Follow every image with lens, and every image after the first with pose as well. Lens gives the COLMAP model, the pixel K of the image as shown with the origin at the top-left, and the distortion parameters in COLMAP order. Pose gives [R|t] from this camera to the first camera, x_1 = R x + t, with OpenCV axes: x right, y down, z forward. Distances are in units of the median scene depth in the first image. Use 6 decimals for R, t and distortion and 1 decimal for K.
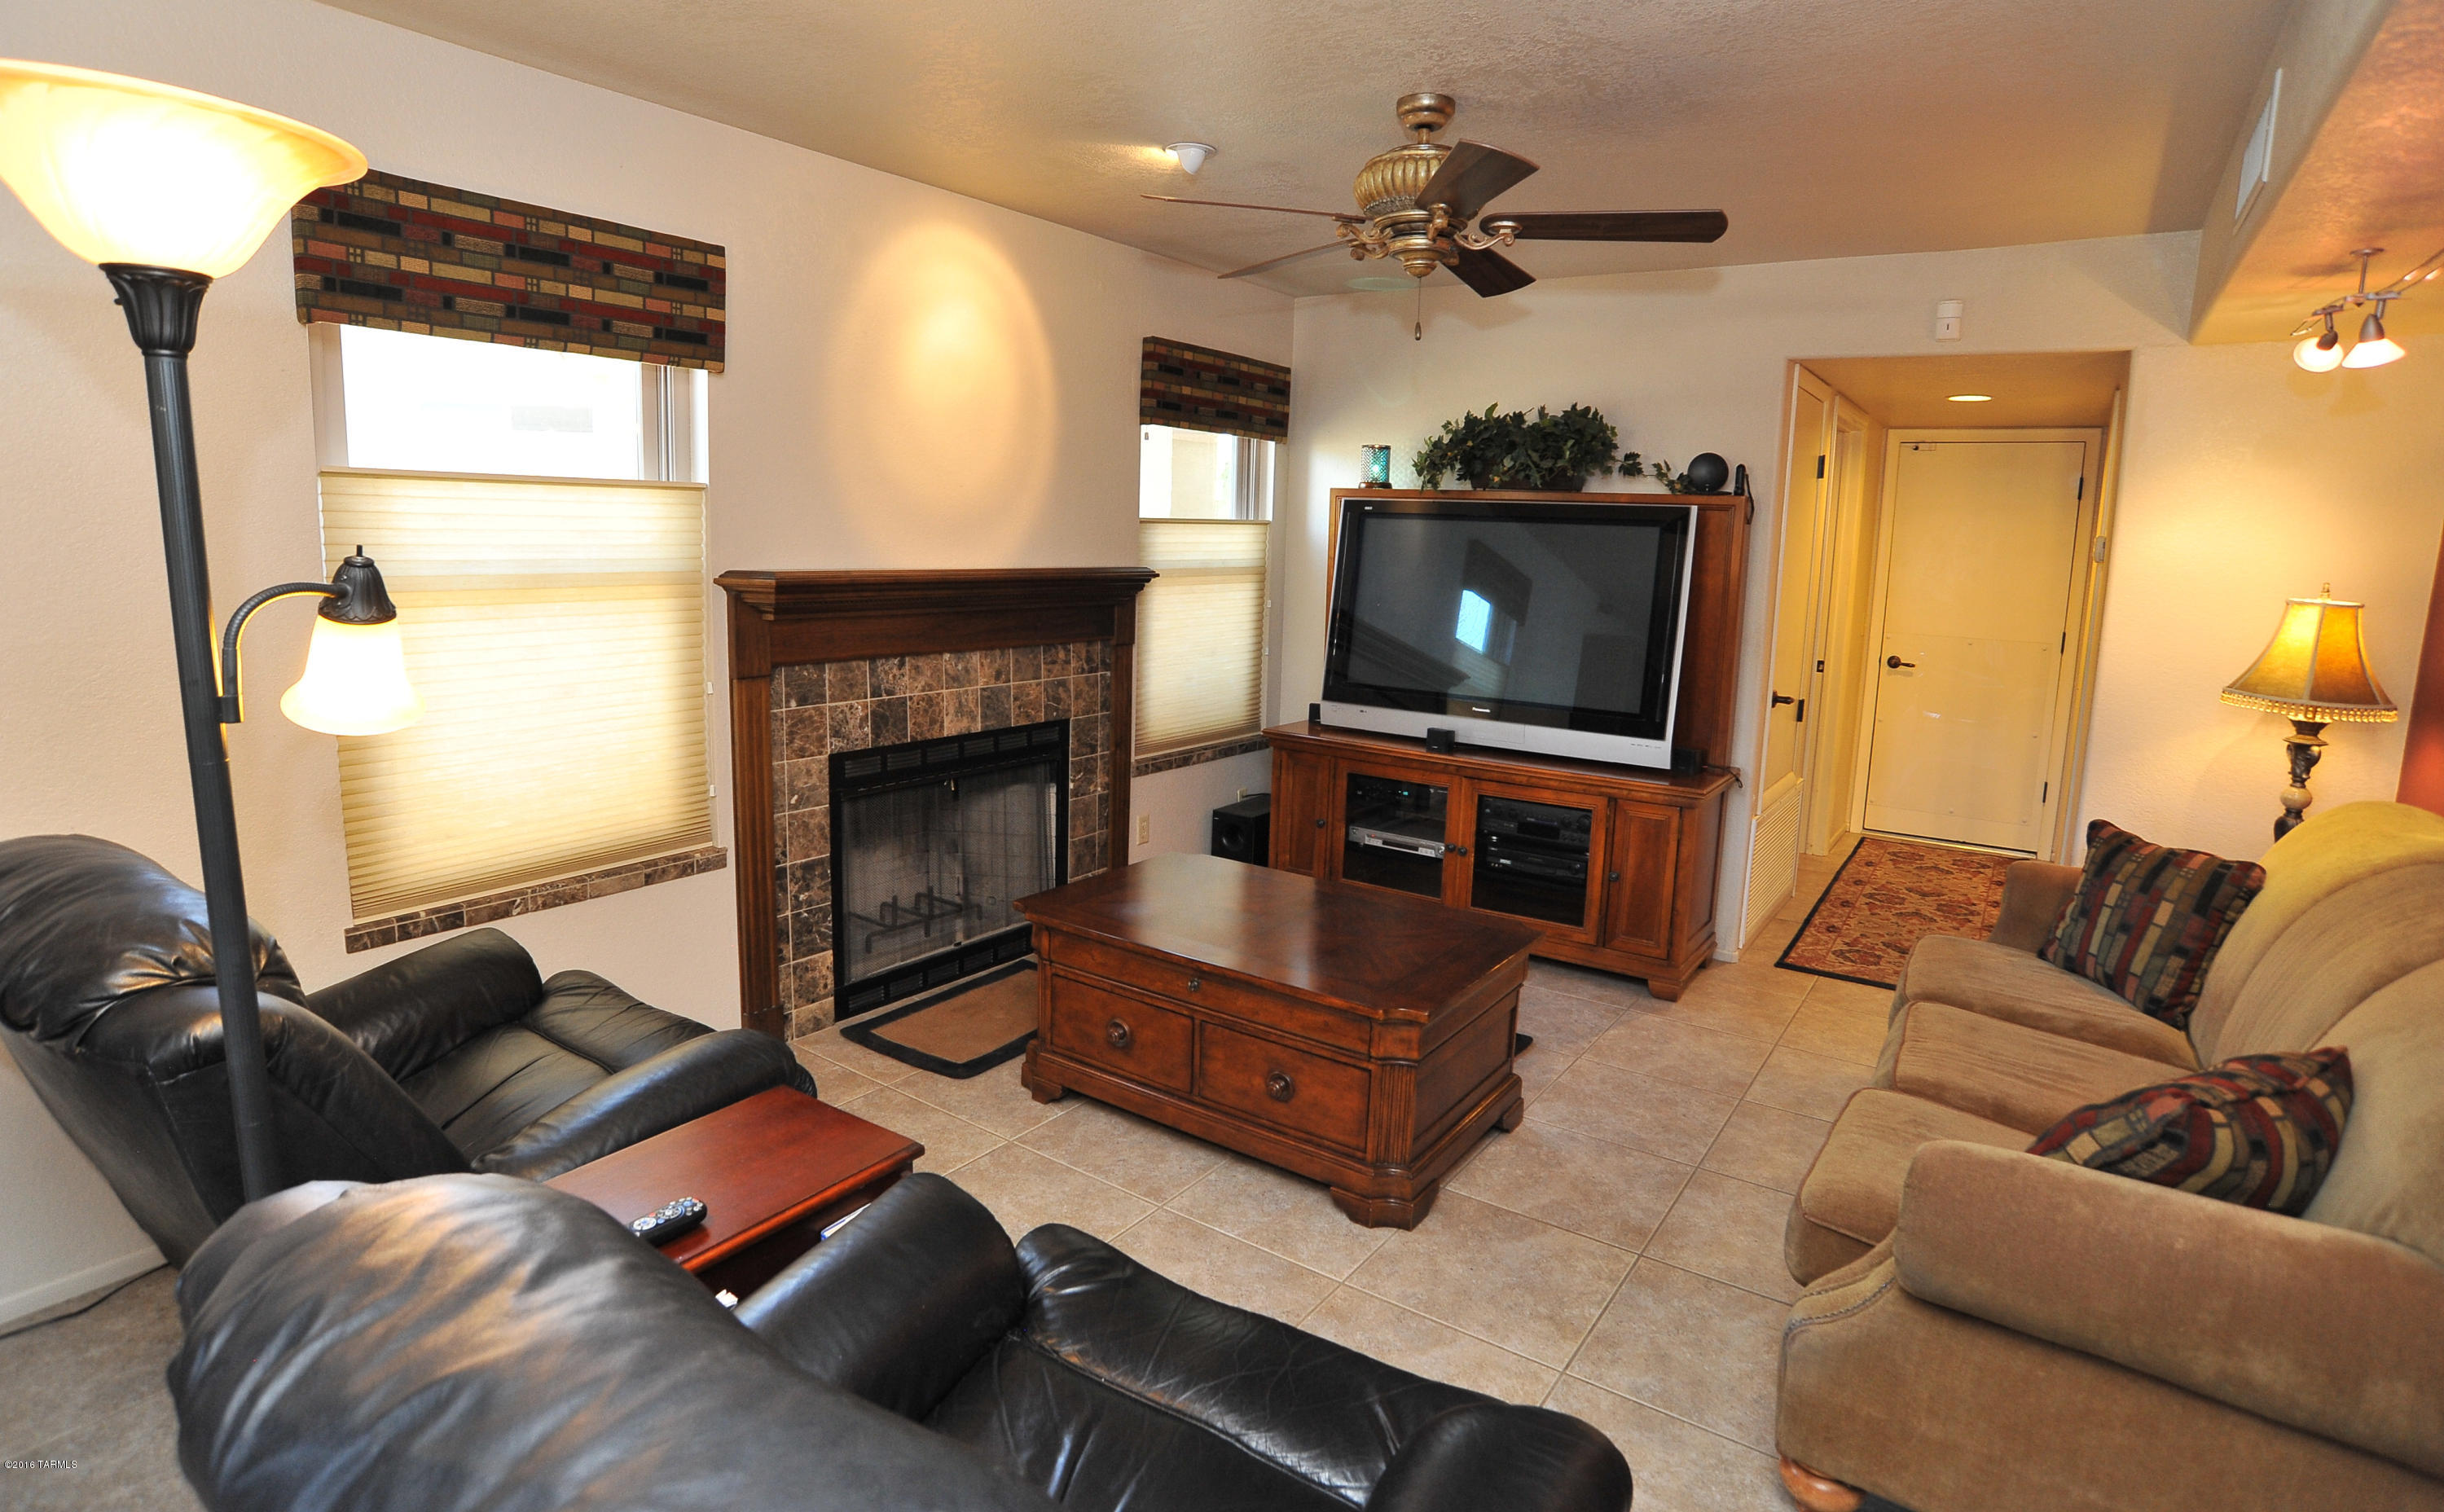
lens RADIAL K [[1233.1, 0, 1224.8], [0, 1233.1, 714.8], [0, 0, 1]] dist [-0.112508, 0.063945]
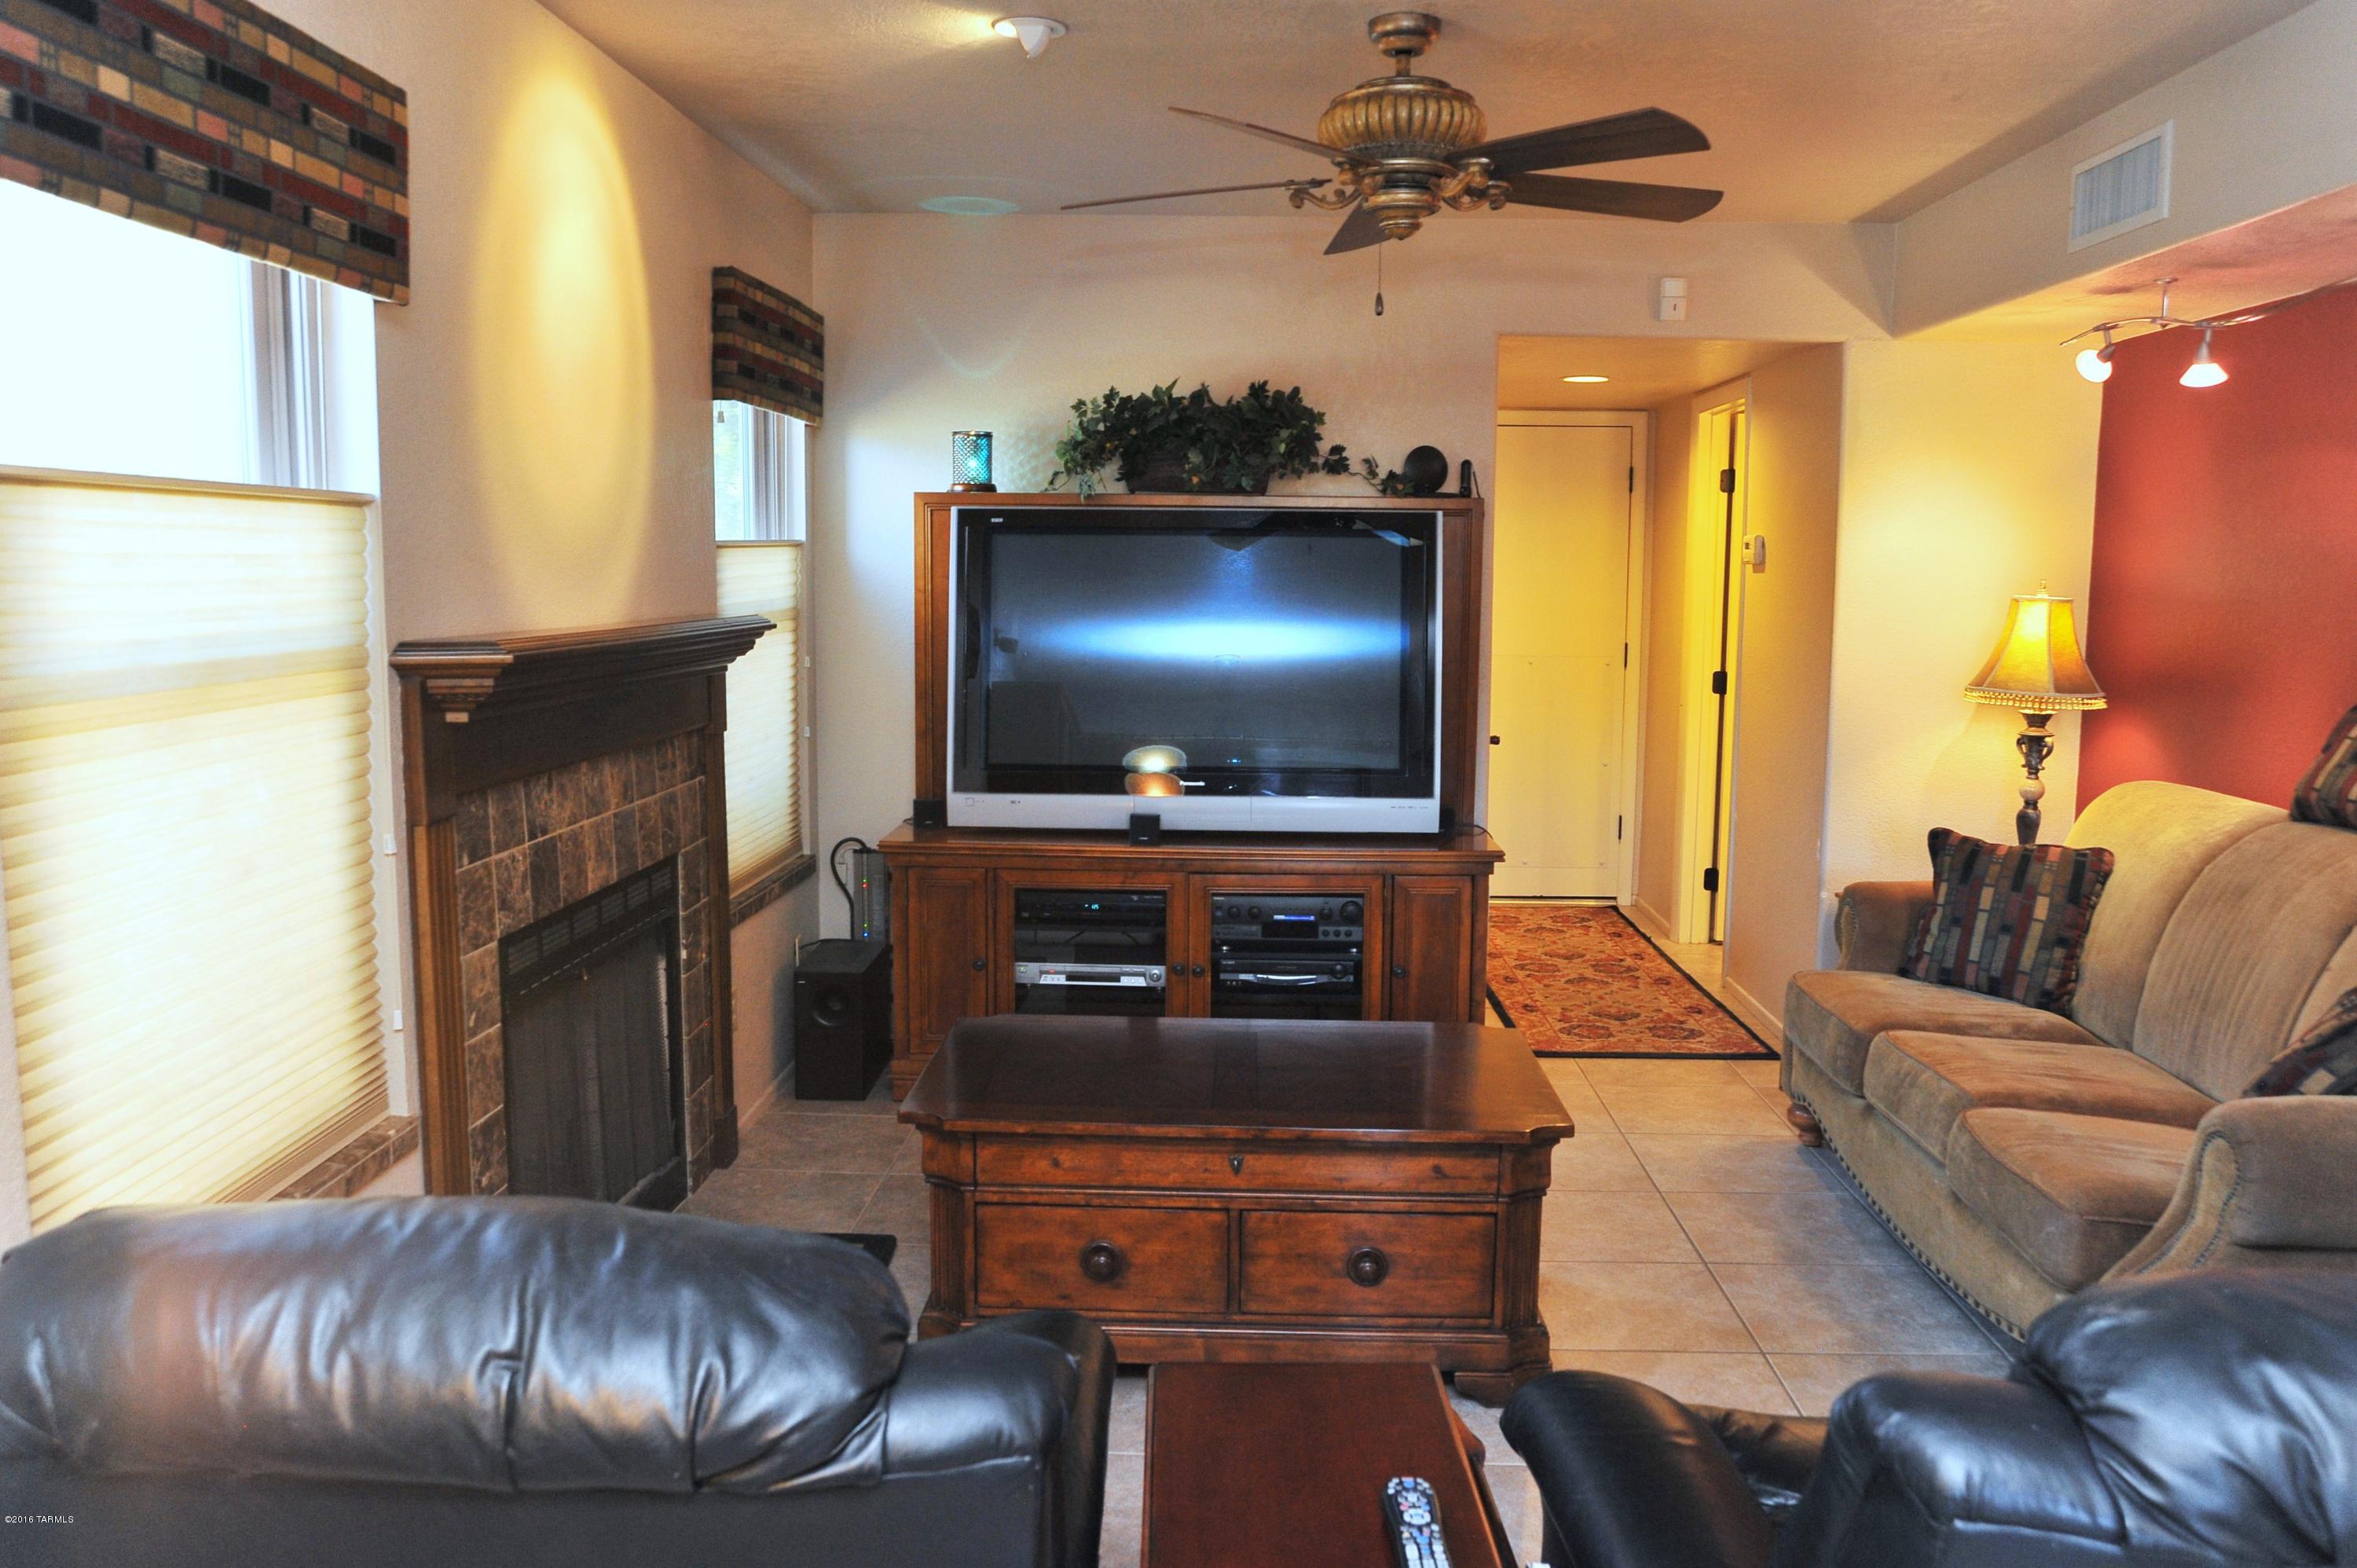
lens RADIAL K [[1856.5, 0, 1178.5], [0, 1856.5, 784.0], [0, 0, 1]] dist [-0.055541, 0.003595]
pose [[0.839355, -0.087698, 0.536462, -0.502268], [0.096771, 0.995243, 0.011288, -0.020983], [-0.534900, 0.042440, 0.843849, 0.041298]]
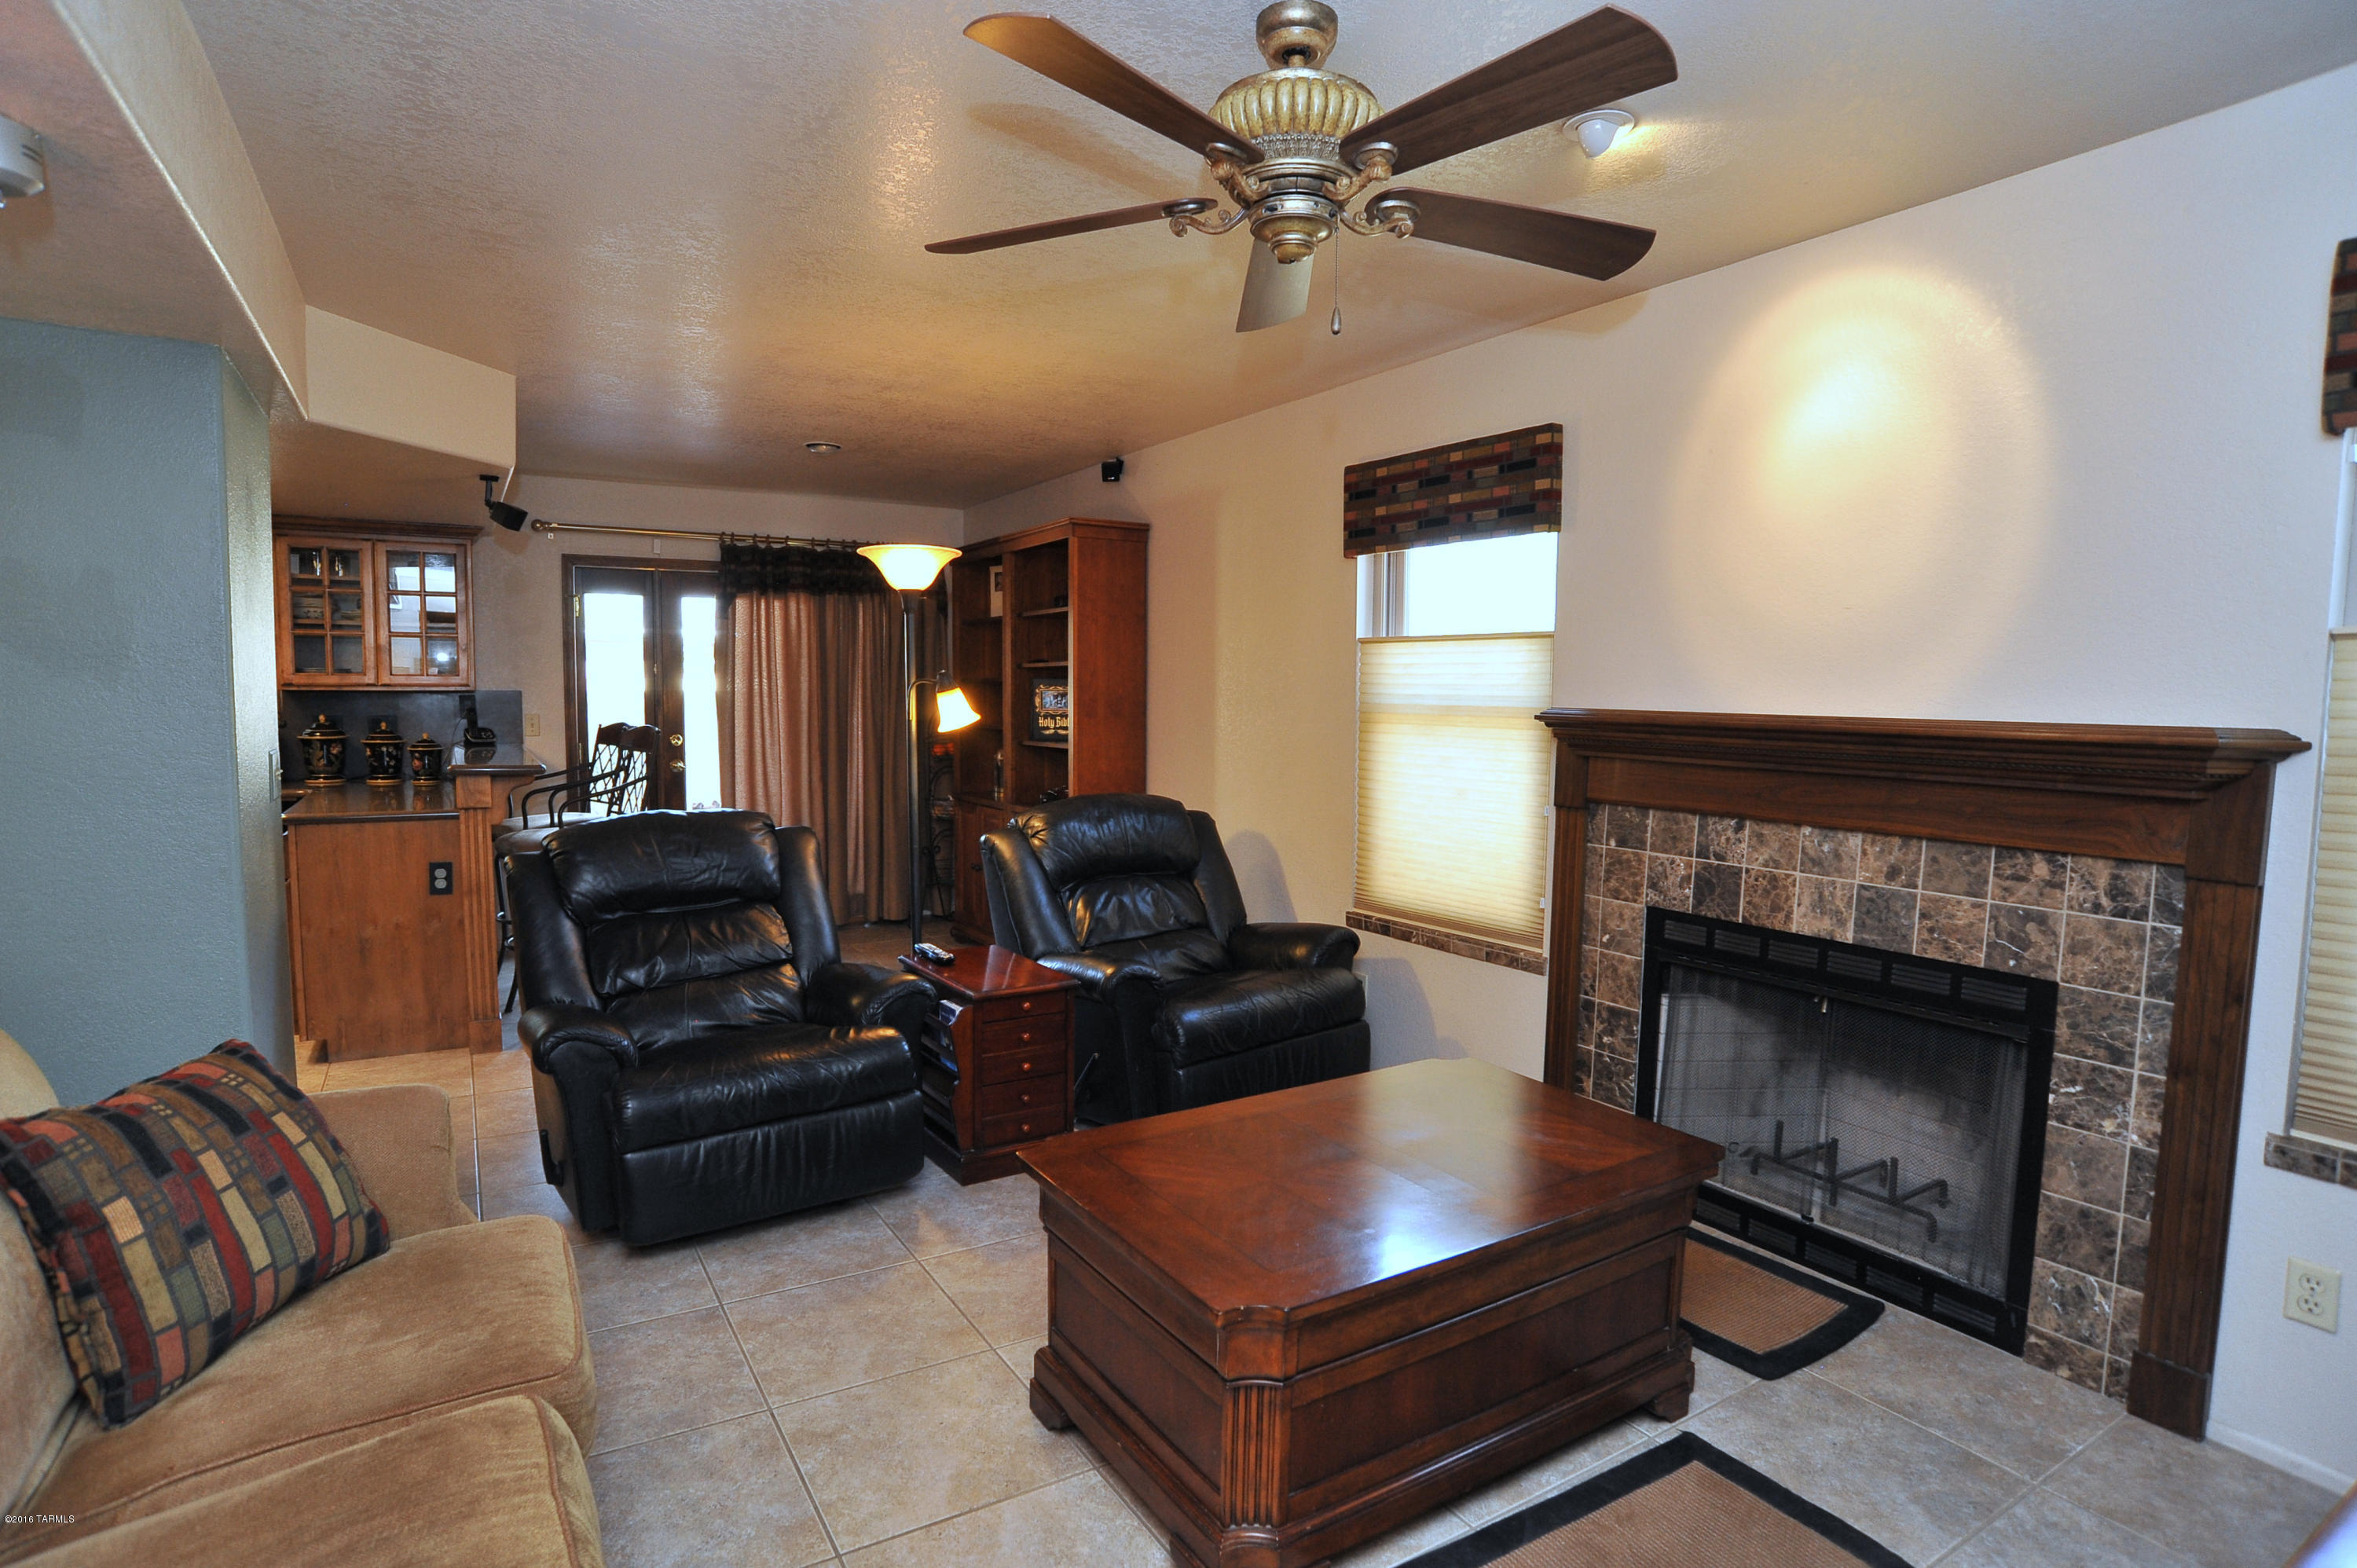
lens RADIAL K [[1237.1, 0, 1178.5], [0, 1237.1, 784.0], [0, 0, 1]] dist [-0.100886, 0.055348]
pose [[-0.389761, 0.036726, -0.920183, 0.655969], [-0.158339, 0.981652, 0.106247, -0.098961], [0.907202, 0.187112, -0.376795, 0.966344]]
